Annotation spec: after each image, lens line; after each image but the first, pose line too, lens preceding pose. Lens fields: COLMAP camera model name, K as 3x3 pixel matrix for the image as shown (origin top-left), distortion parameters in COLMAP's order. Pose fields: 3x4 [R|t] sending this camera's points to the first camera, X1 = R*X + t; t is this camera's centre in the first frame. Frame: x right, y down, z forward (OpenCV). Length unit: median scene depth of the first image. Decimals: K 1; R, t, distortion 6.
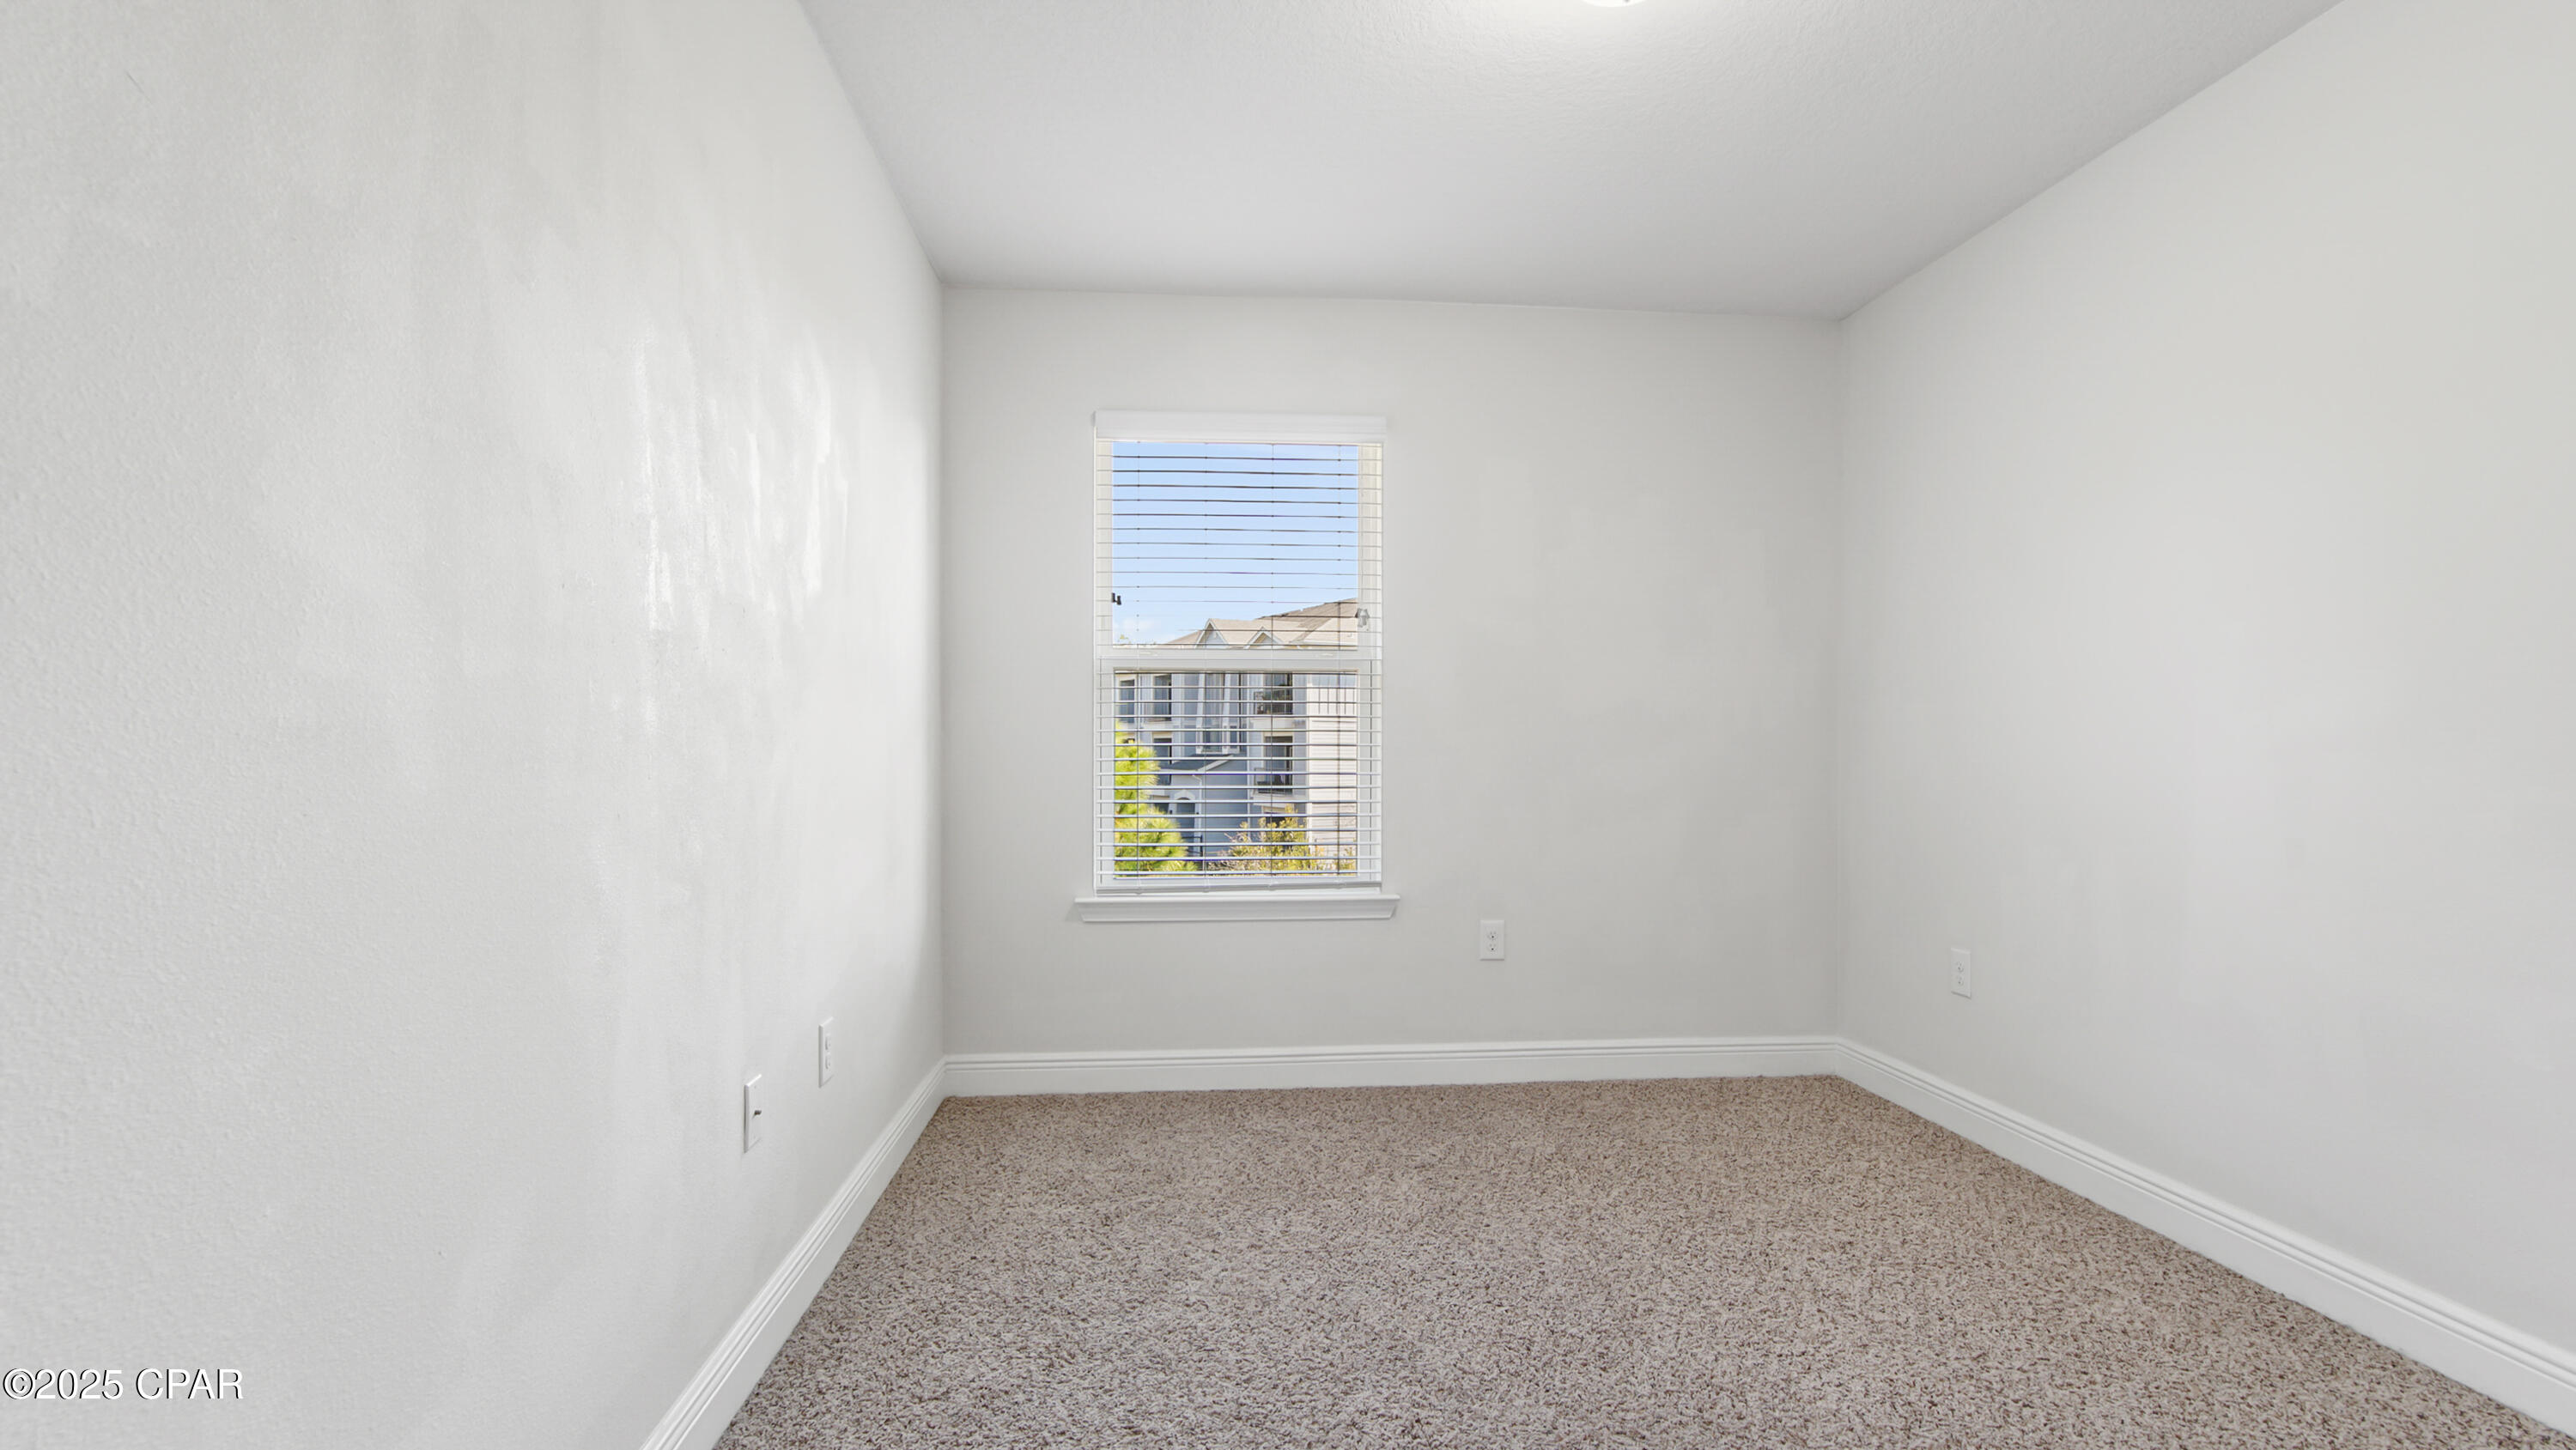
lens RADIAL K [[1206.7, 0, 1288.0], [0, 1206.7, 725.0], [0, 0, 1]] dist [-0.000140, -0.000028]
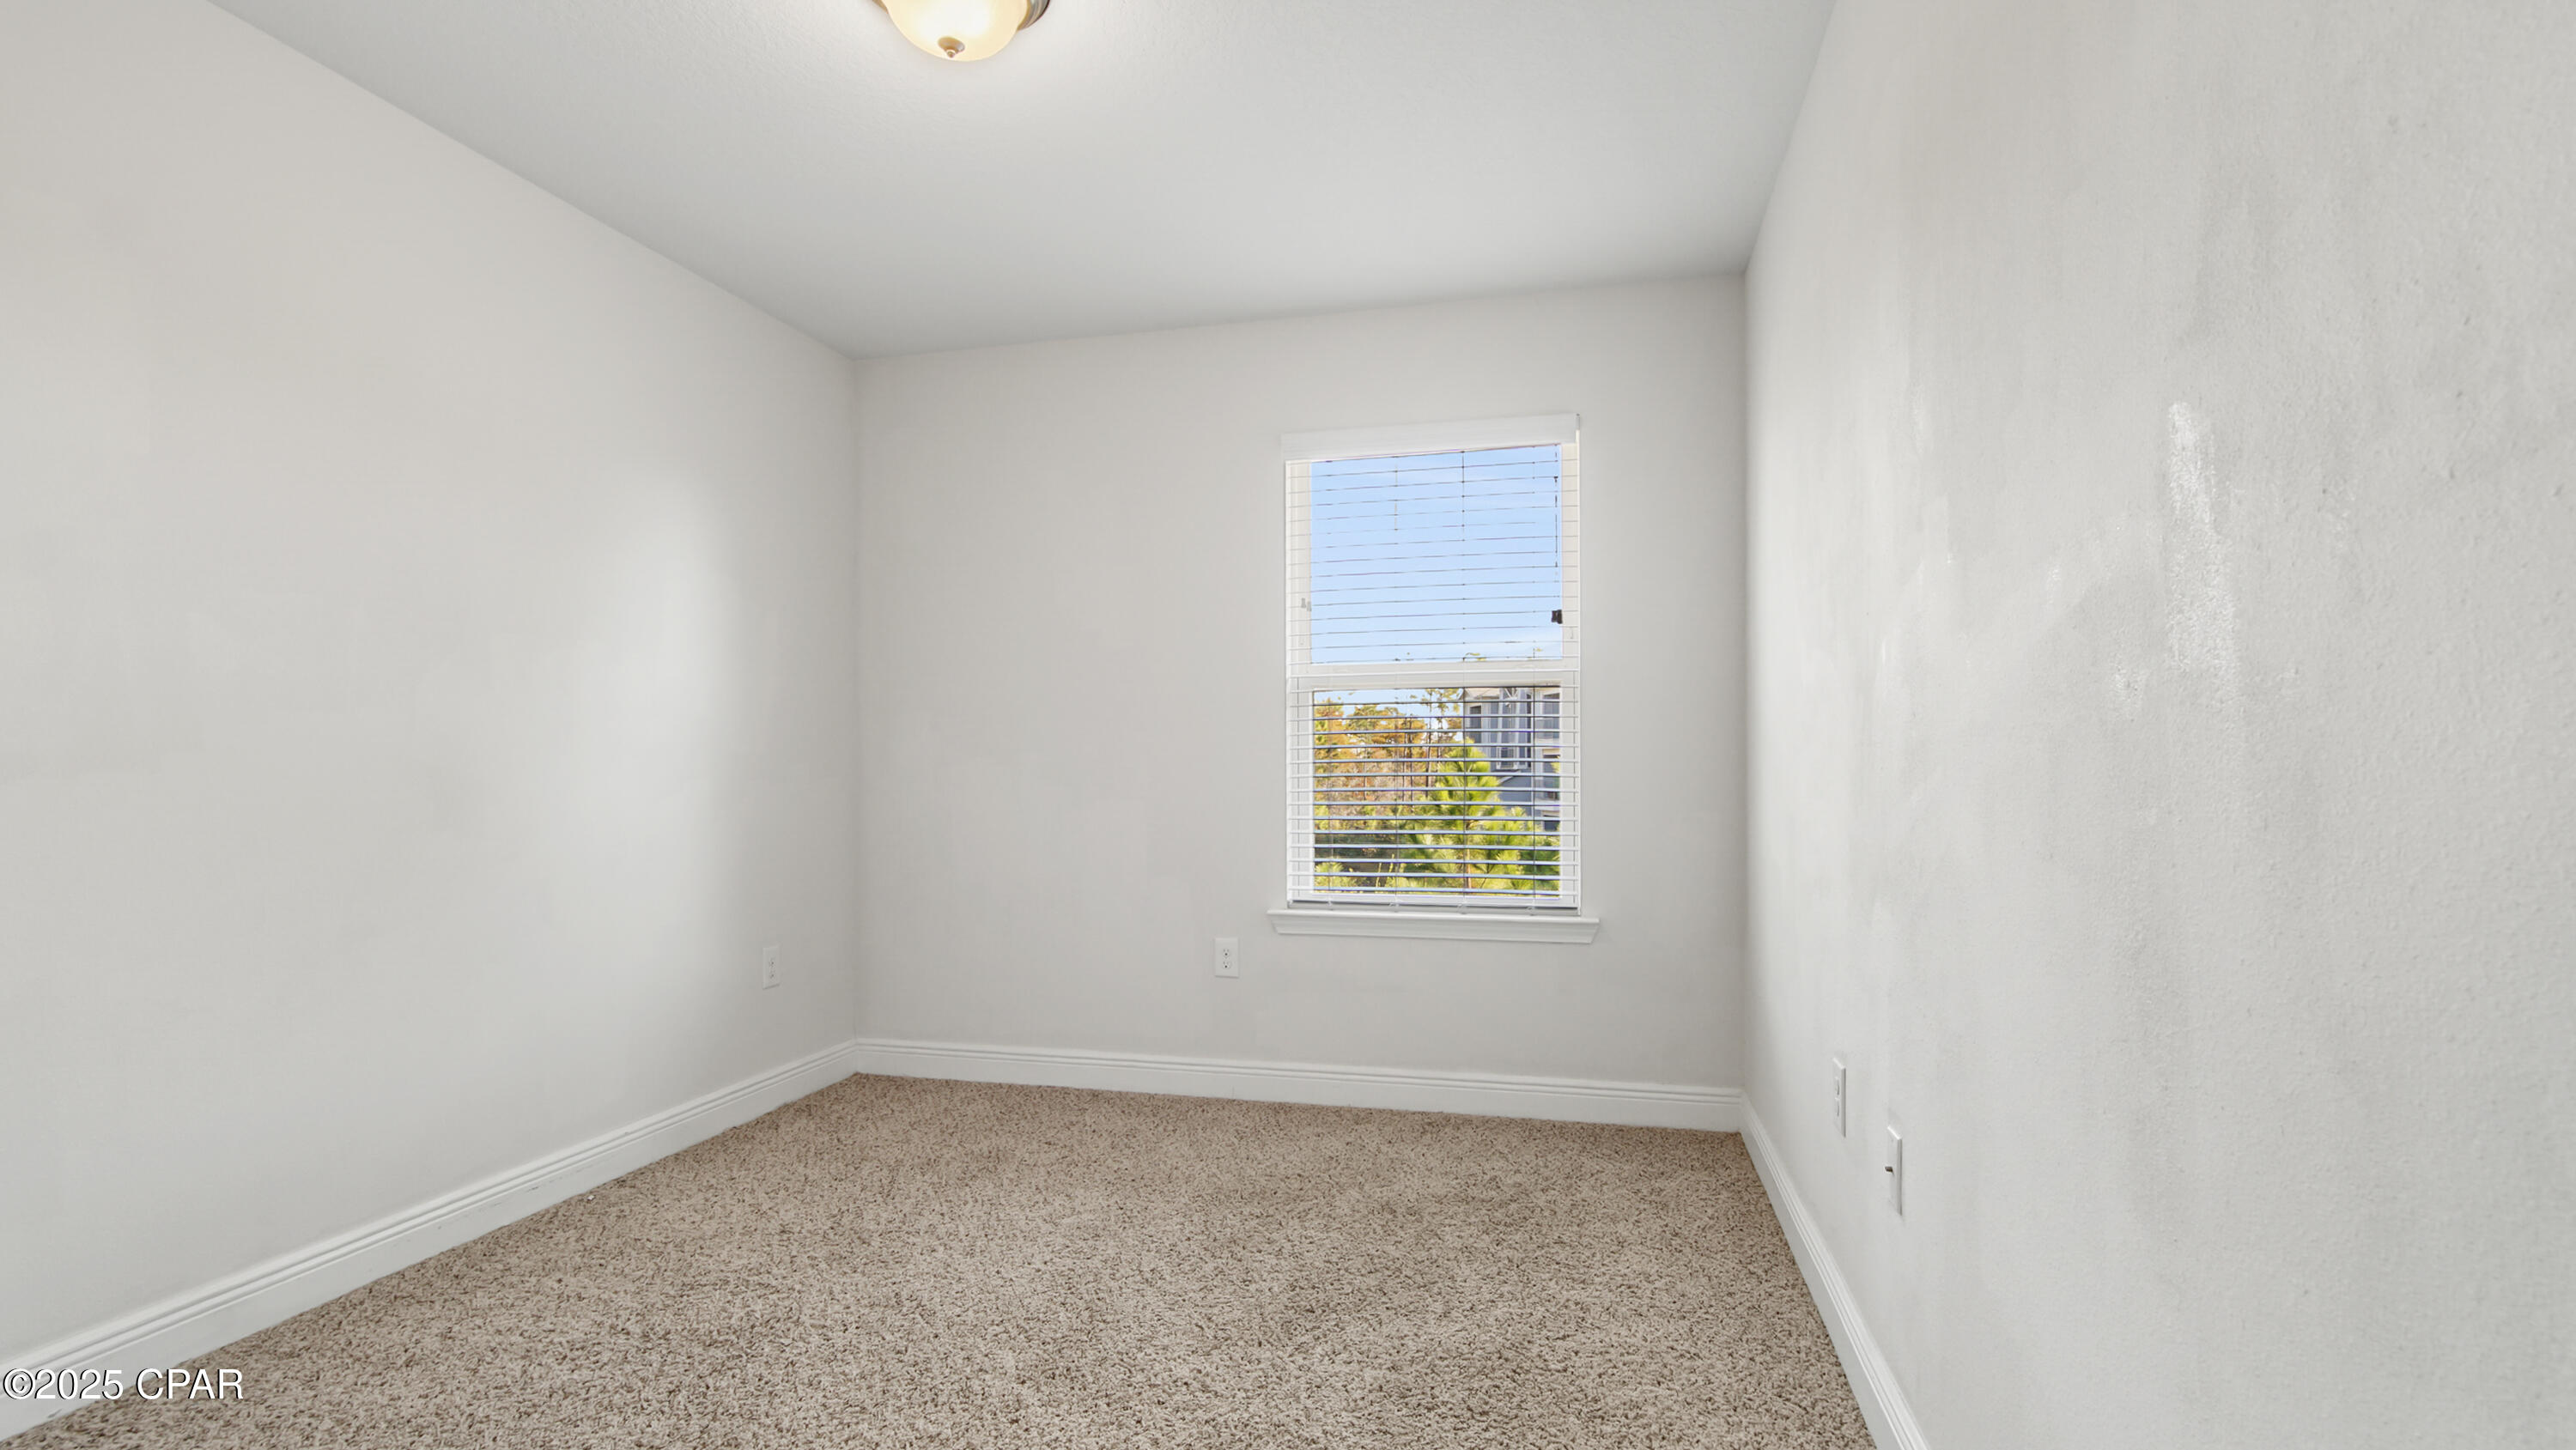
lens RADIAL K [[1224.6, 0, 1290.4], [0, 1224.6, 738.5], [0, 0, 1]] dist [0.000959, 0.000067]
pose [[0.950470, -0.003520, -0.310795, 0.164057], [0.003183, 0.999994, -0.001589, -0.000072], [0.310799, 0.000521, 0.950475, 0.017301]]
